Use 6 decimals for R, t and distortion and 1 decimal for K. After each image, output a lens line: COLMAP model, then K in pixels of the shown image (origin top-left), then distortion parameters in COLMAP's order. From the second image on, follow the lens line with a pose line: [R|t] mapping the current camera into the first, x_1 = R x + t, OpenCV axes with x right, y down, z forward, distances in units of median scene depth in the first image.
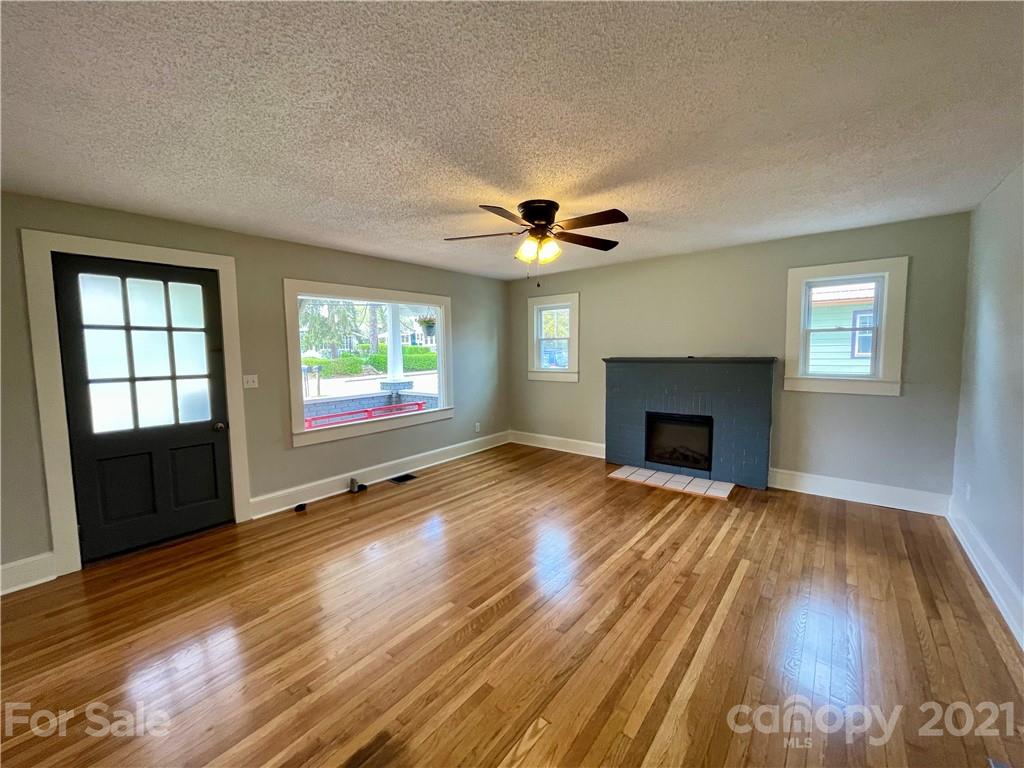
lens RADIAL K [[412.7, 0, 505.5], [0, 412.7, 381.3], [0, 0, 1]] dist [-0.008799, 0.000767]
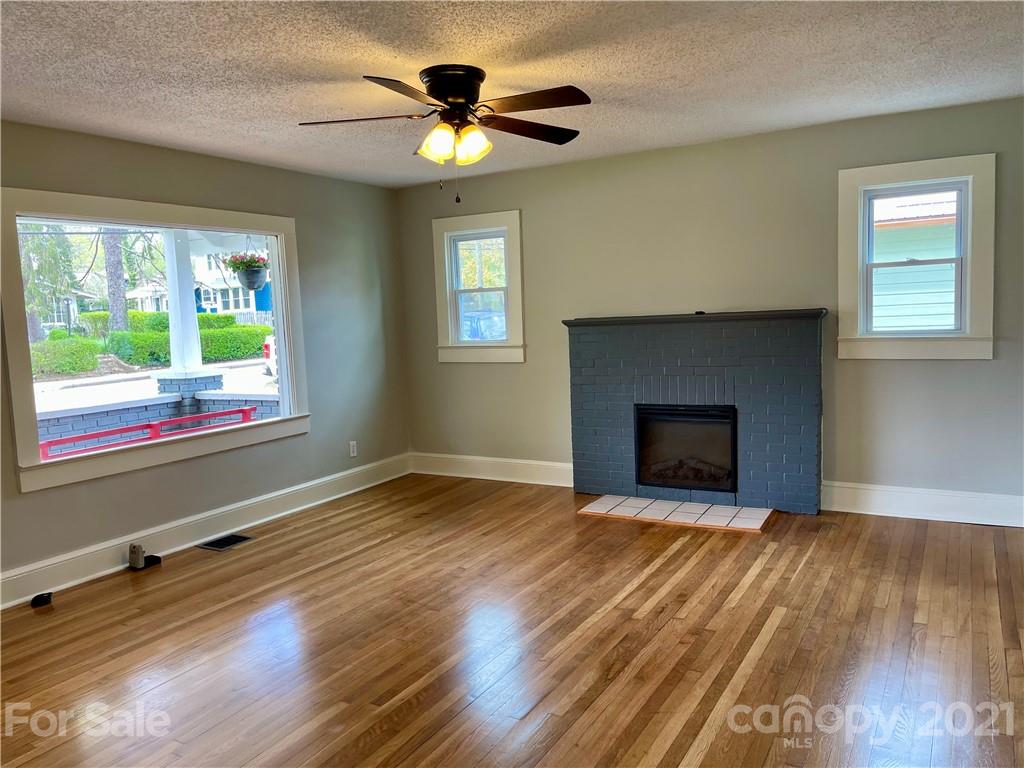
lens RADIAL K [[767.4, 0, 517.0], [0, 767.4, 384.4], [0, 0, 1]] dist [0.035216, -0.023039]
pose [[0.985162, -0.042094, 0.166385, -0.027898], [0.039808, 0.999062, 0.017051, 0.023568], [-0.166947, -0.010175, 0.985913, -0.129850]]
